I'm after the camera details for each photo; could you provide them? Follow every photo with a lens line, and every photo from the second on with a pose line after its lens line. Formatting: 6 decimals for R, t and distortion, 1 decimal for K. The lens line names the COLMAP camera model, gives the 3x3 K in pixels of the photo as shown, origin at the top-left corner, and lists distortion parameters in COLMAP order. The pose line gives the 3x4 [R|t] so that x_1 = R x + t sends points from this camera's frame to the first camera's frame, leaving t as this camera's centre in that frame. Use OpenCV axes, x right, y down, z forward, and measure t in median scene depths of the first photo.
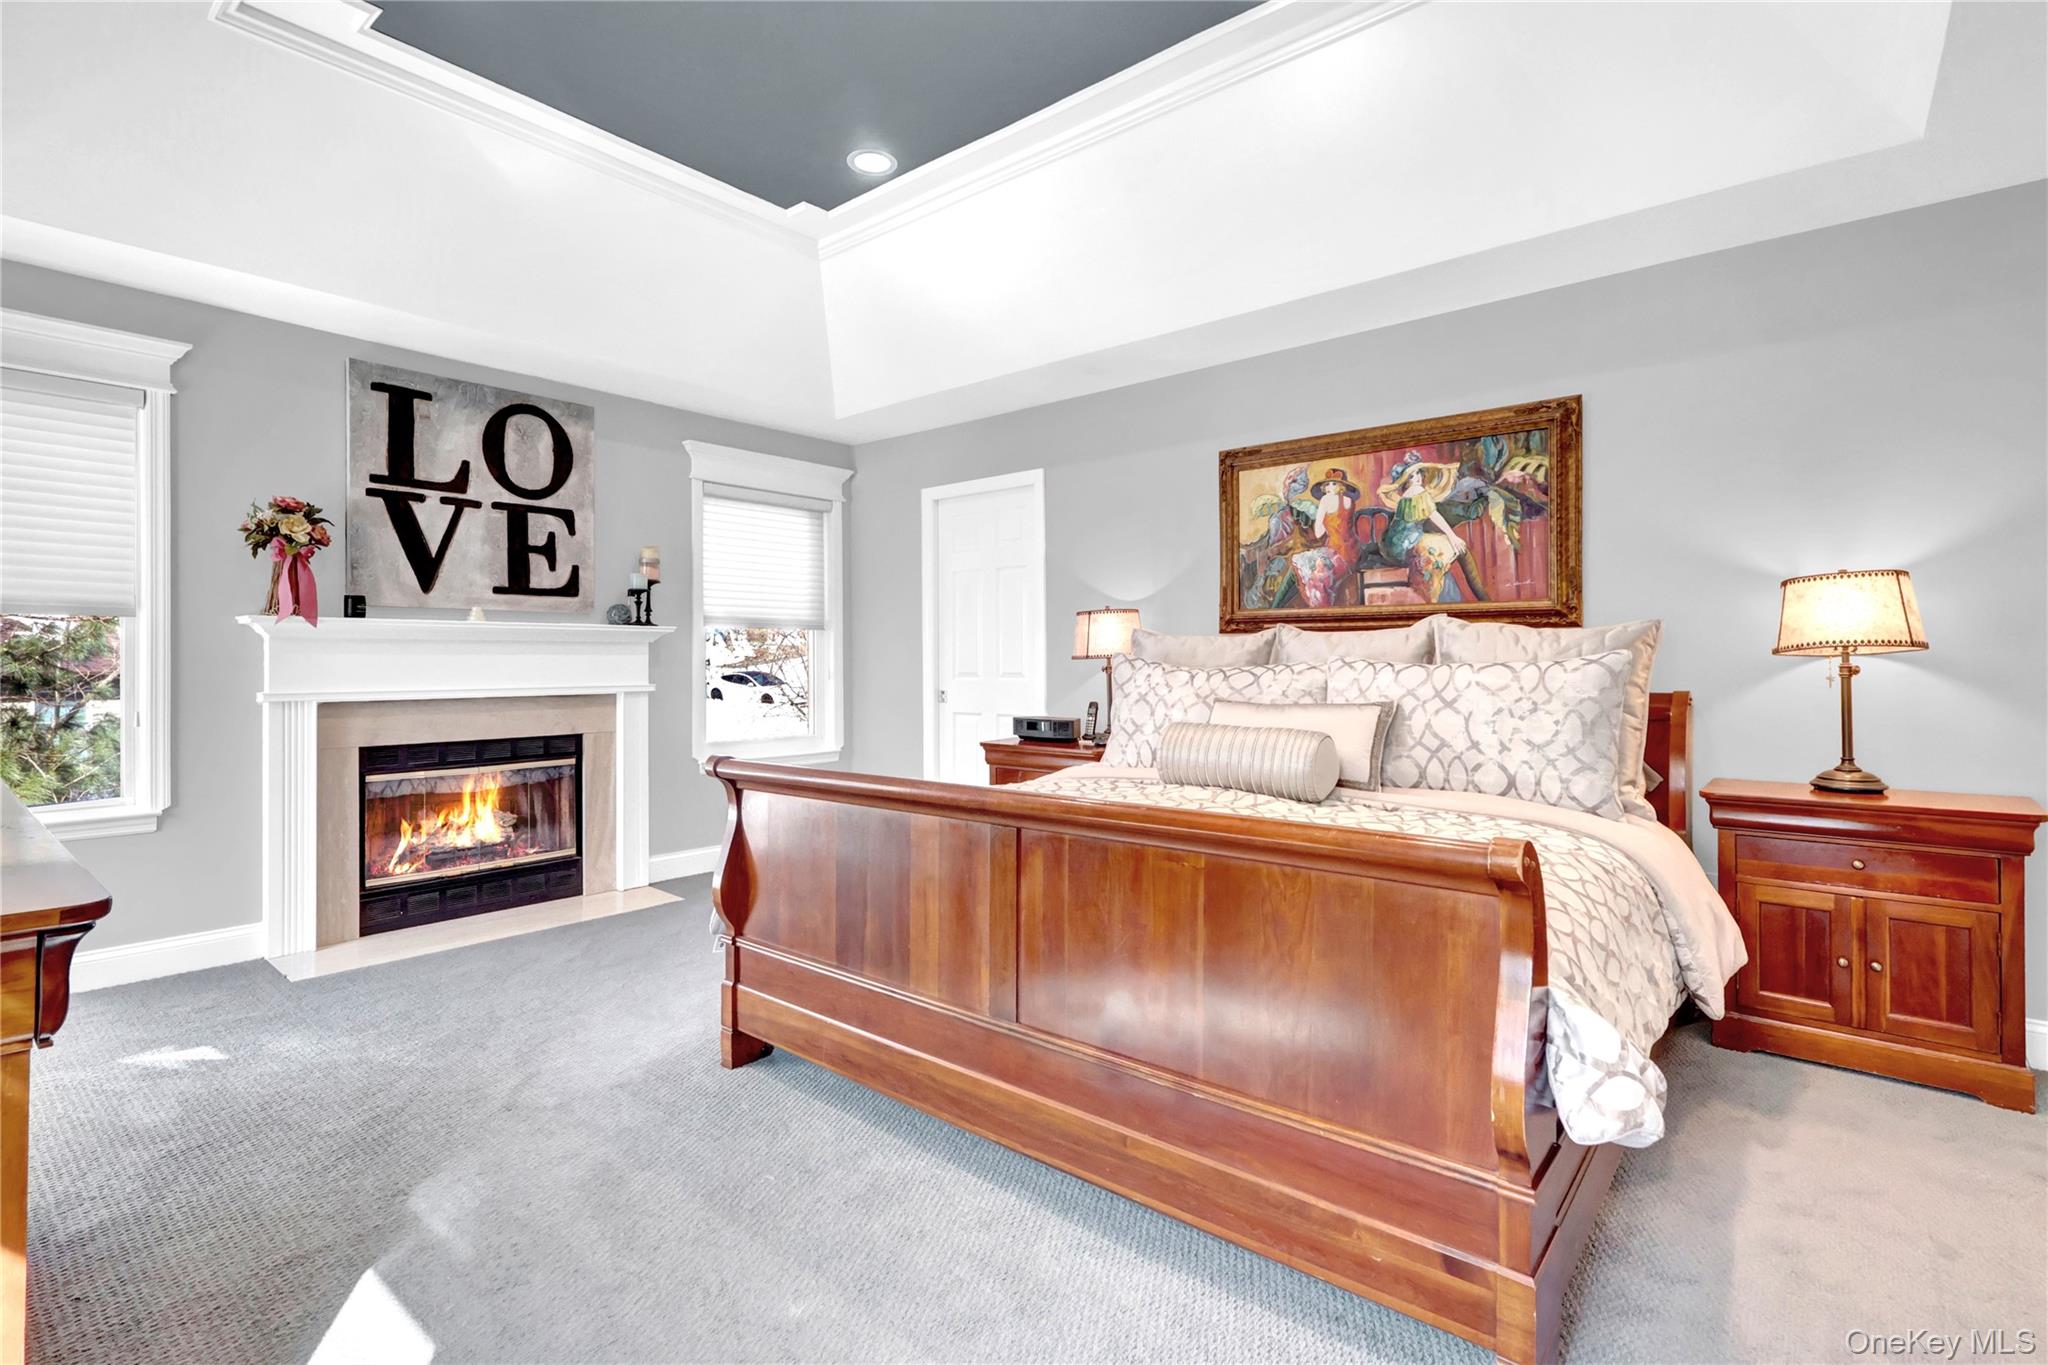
lens RADIAL K [[958.5, 0, 1026.1], [0, 958.5, 666.2], [0, 0, 1]] dist [-0.001756, 0.000094]
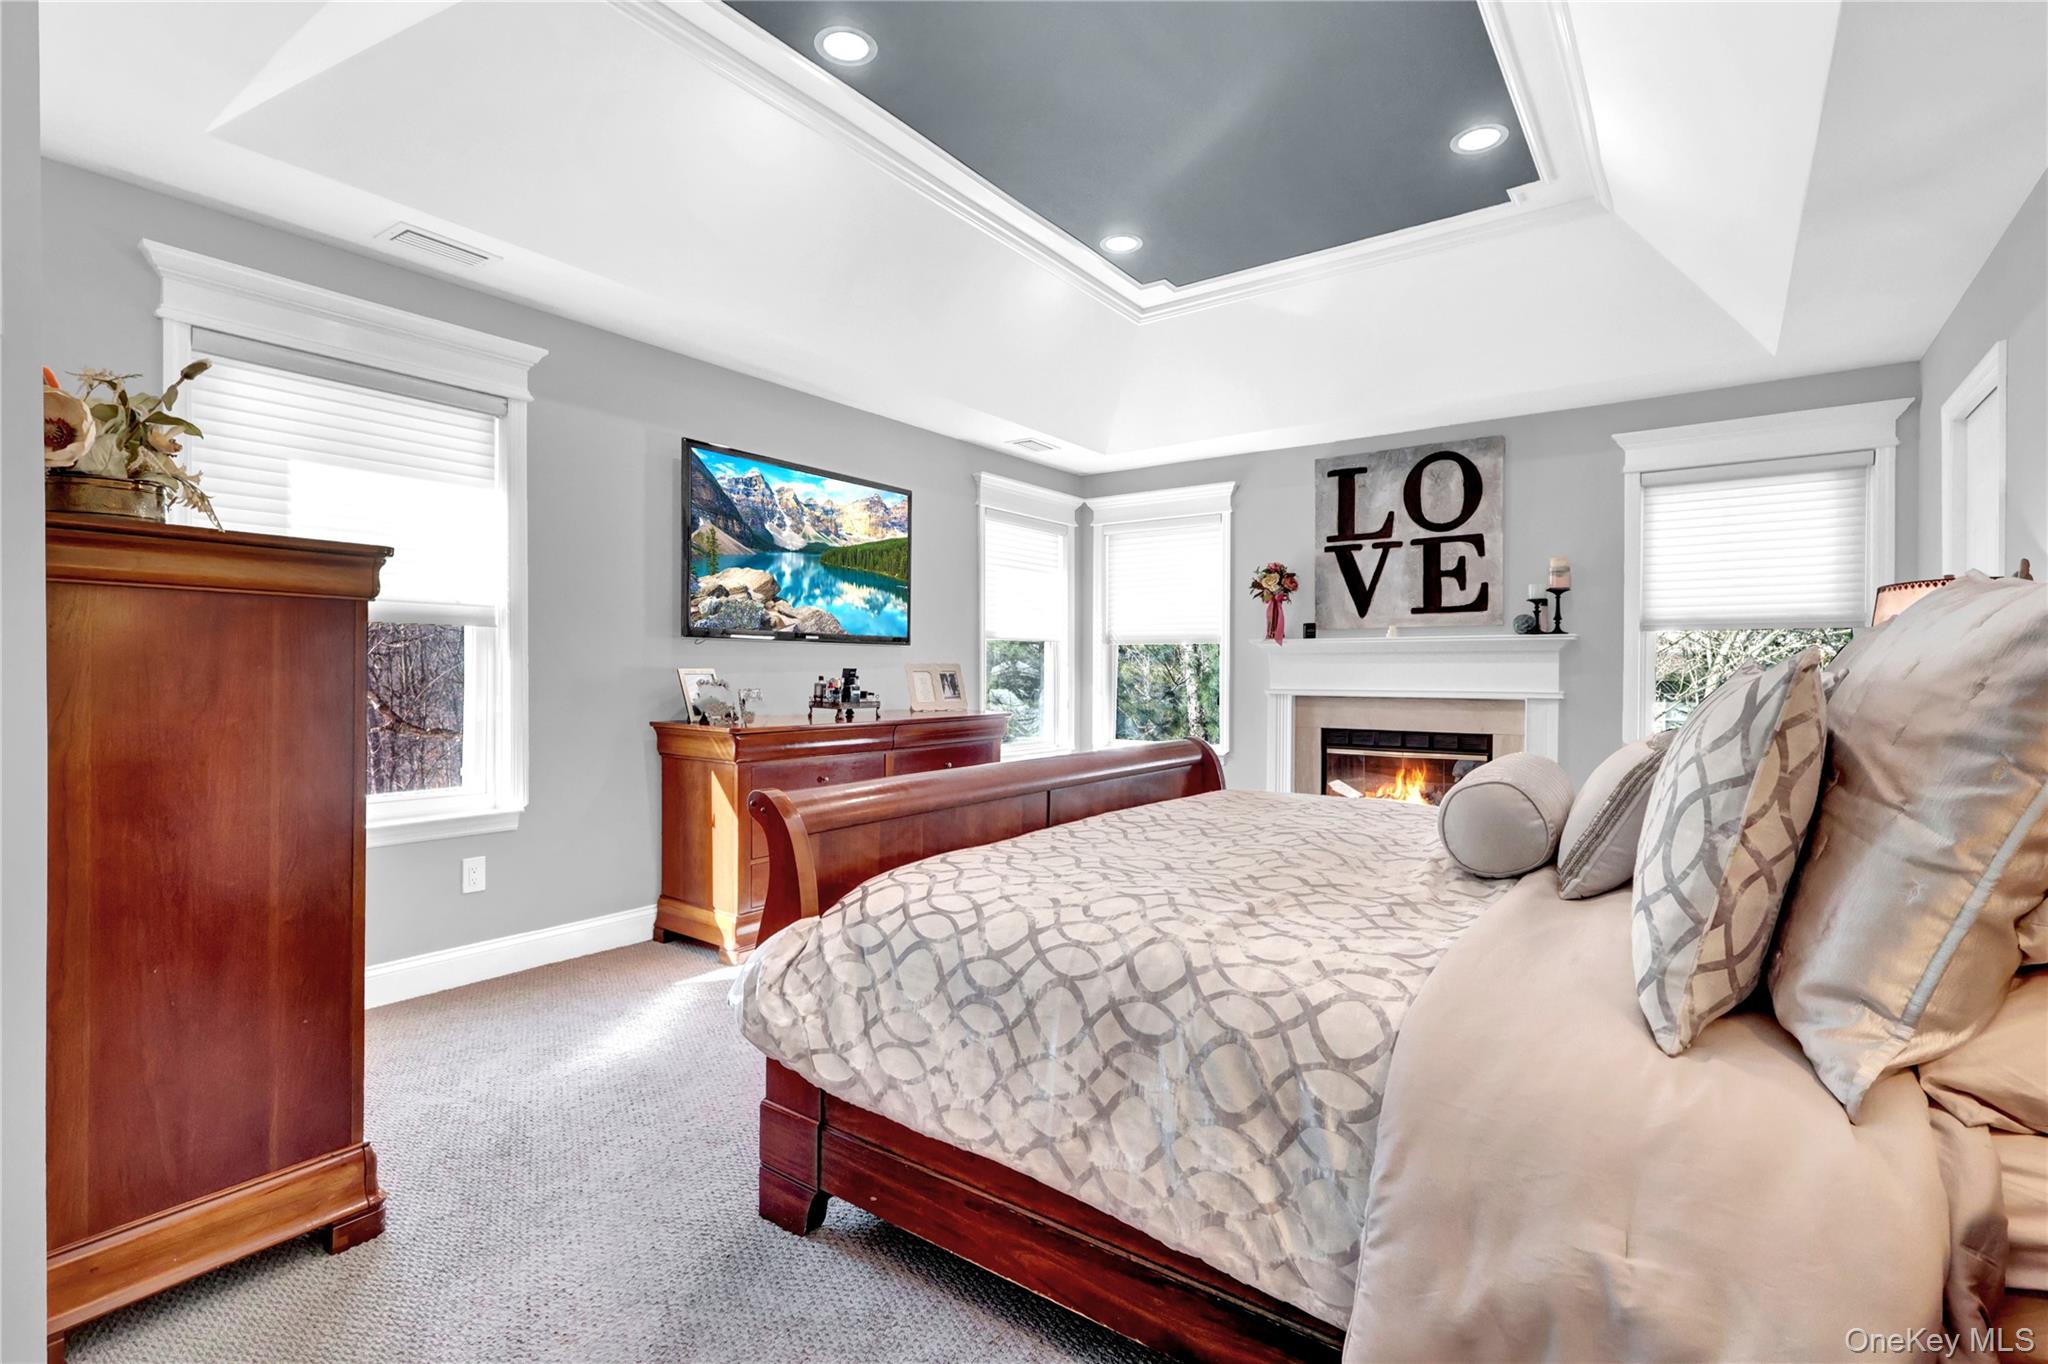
lens RADIAL K [[958.5, 0, 1025.5], [0, 958.5, 675.4], [0, 0, 1]] dist [-0.001756, 0.000094]
pose [[0.076206, 0.009328, -0.997048, 0.637462], [-0.006266, 0.999941, 0.008876, -0.004123], [0.997072, 0.005572, 0.076260, 0.405481]]
